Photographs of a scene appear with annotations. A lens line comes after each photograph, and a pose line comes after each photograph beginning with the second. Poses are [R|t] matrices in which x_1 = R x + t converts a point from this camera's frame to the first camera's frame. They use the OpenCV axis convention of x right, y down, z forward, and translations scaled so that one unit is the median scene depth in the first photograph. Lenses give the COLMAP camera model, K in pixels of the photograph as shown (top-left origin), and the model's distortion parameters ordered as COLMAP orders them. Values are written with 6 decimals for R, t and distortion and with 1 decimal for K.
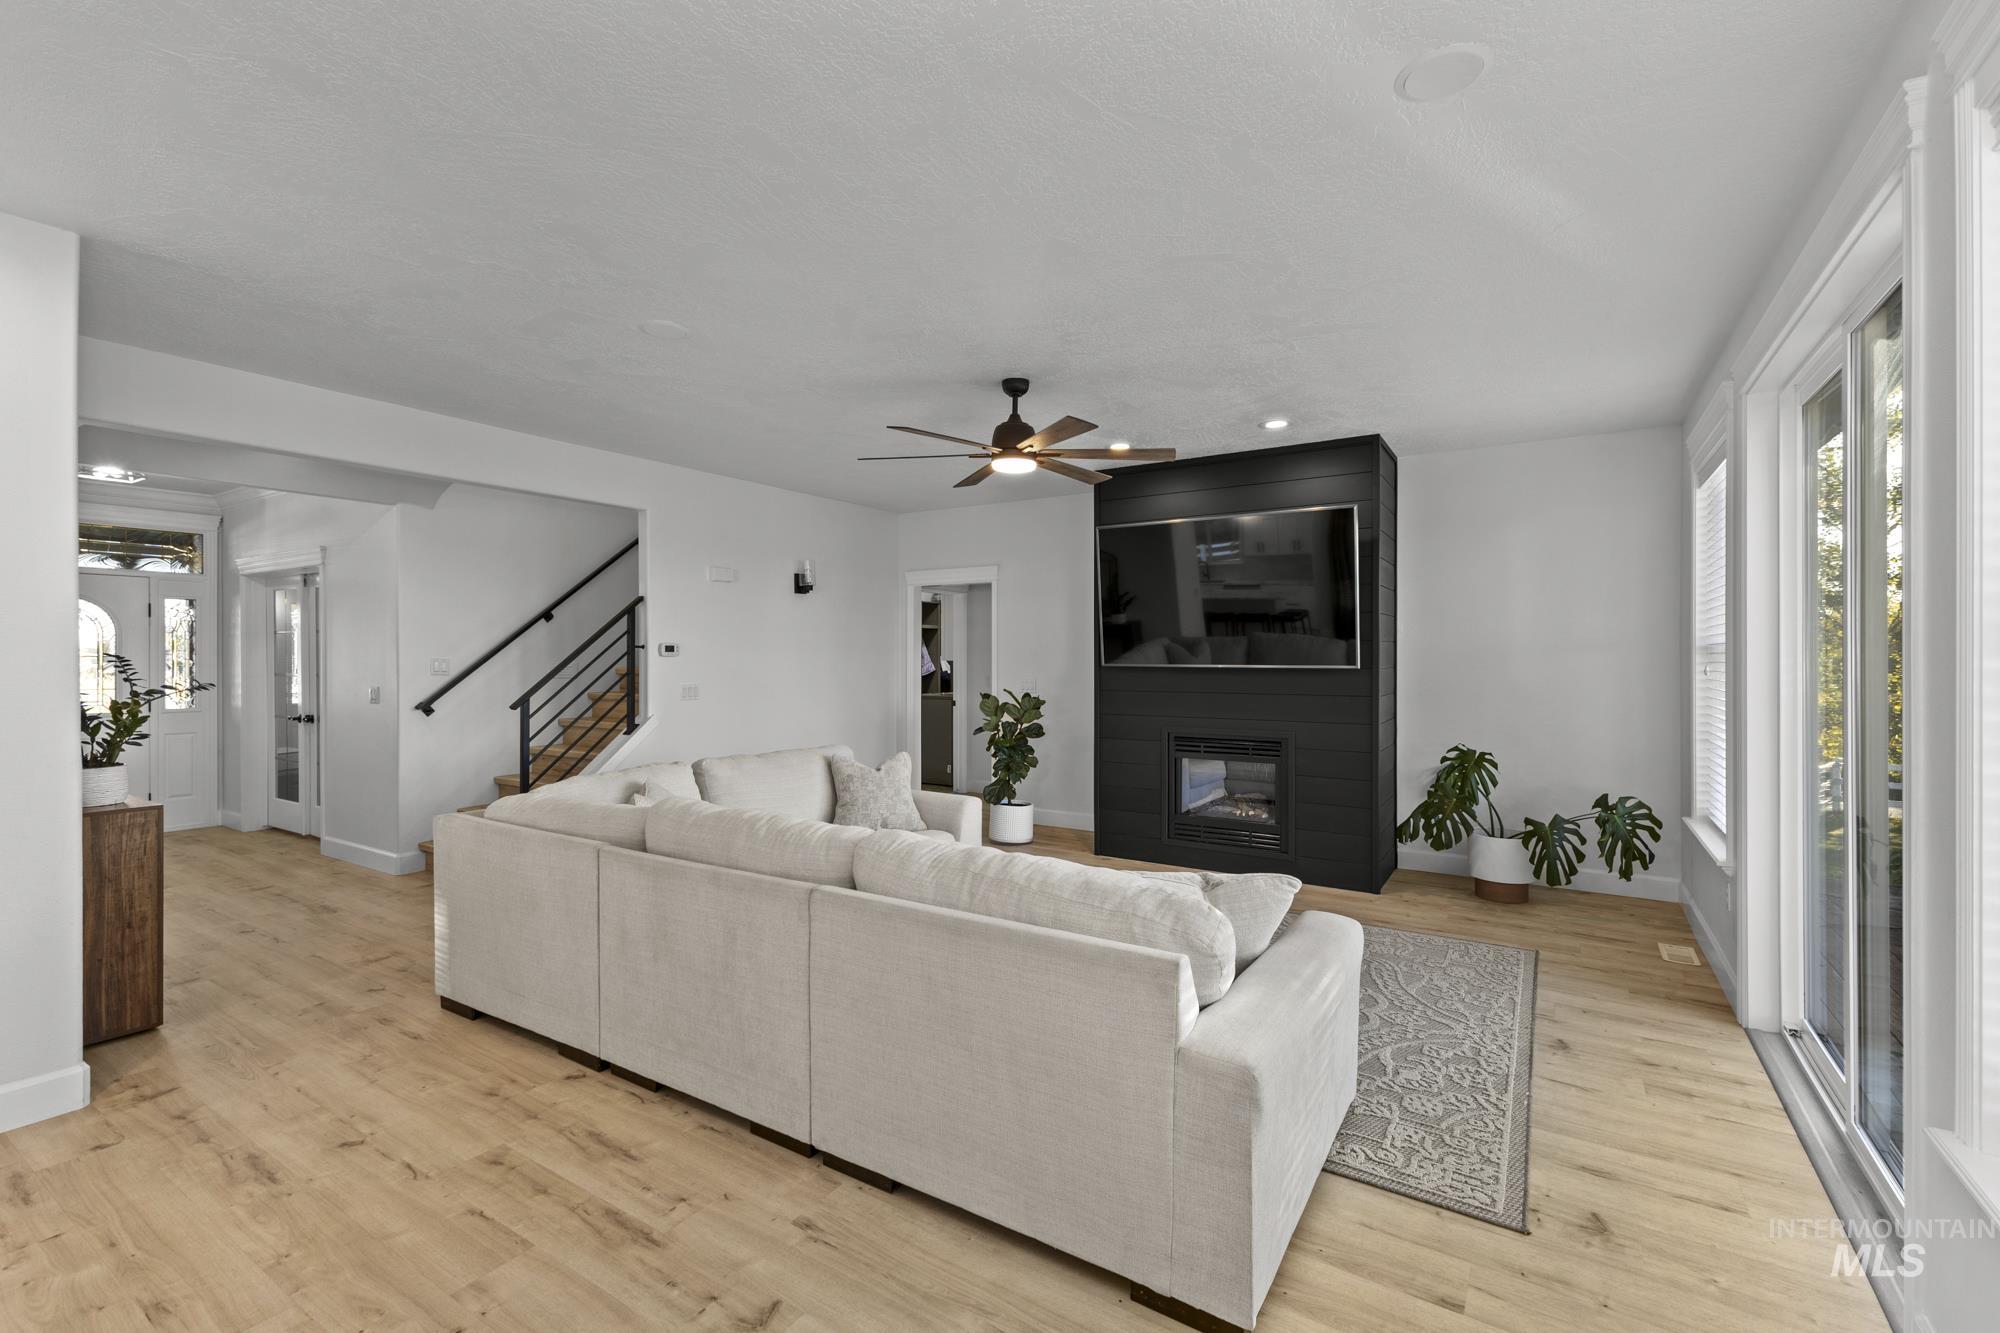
lens RADIAL K [[871.2, 0, 1005.5], [0, 871.2, 660.0], [0, 0, 1]] dist [0.008038, 0.000160]
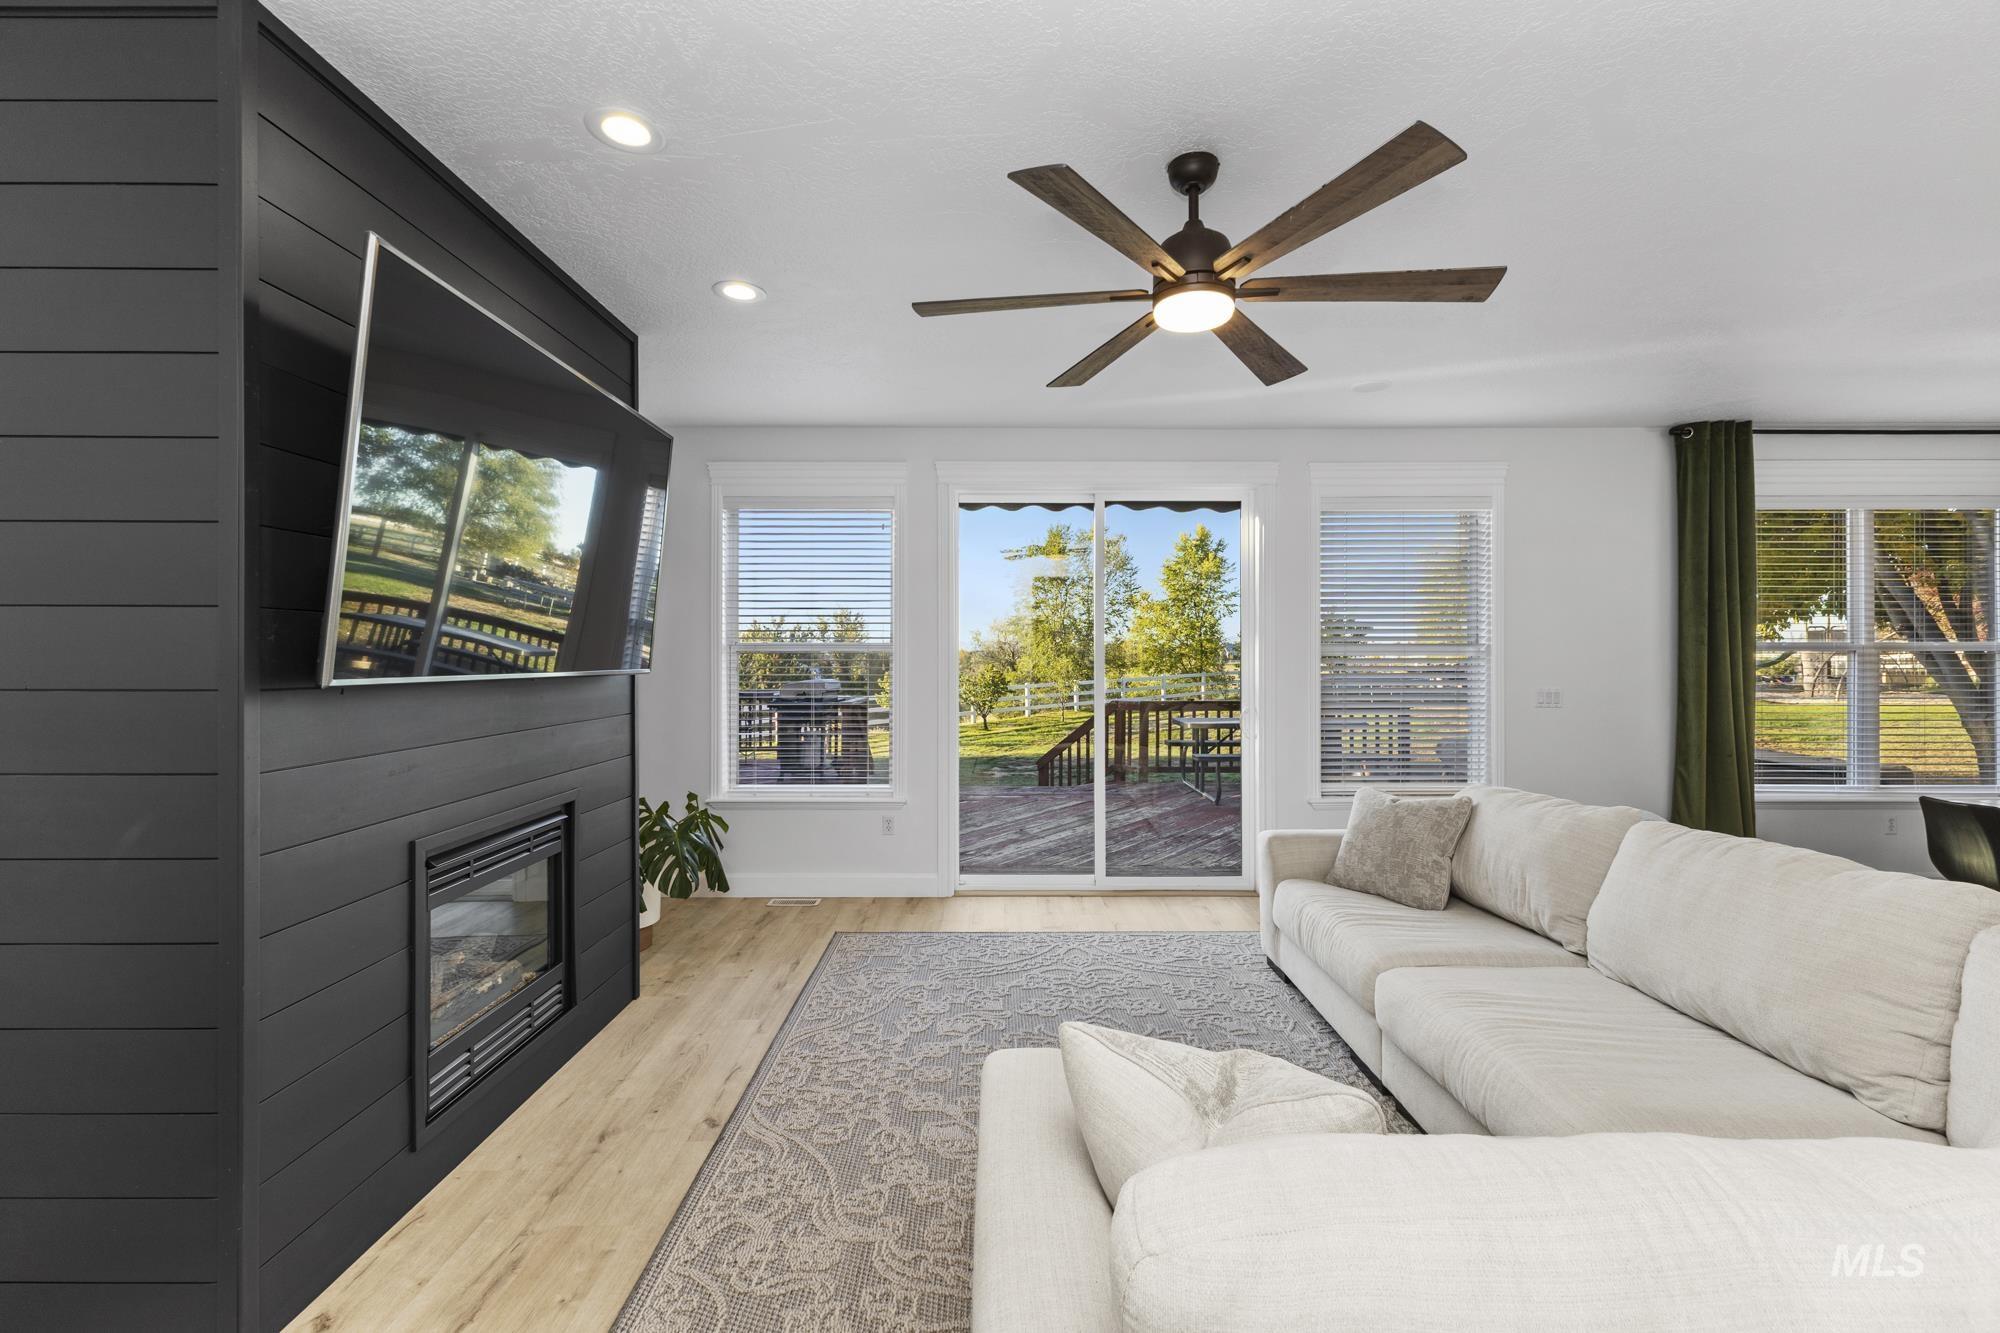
lens RADIAL K [[871.2, 0, 1005.5], [0, 871.2, 660.0], [0, 0, 1]] dist [0.008038, 0.000160]
pose [[-0.542813, -0.007055, 0.839824, -0.389784], [-0.004922, 0.999974, 0.005220, -0.005623], [-0.839839, -0.001300, -0.542833, 1.382238]]
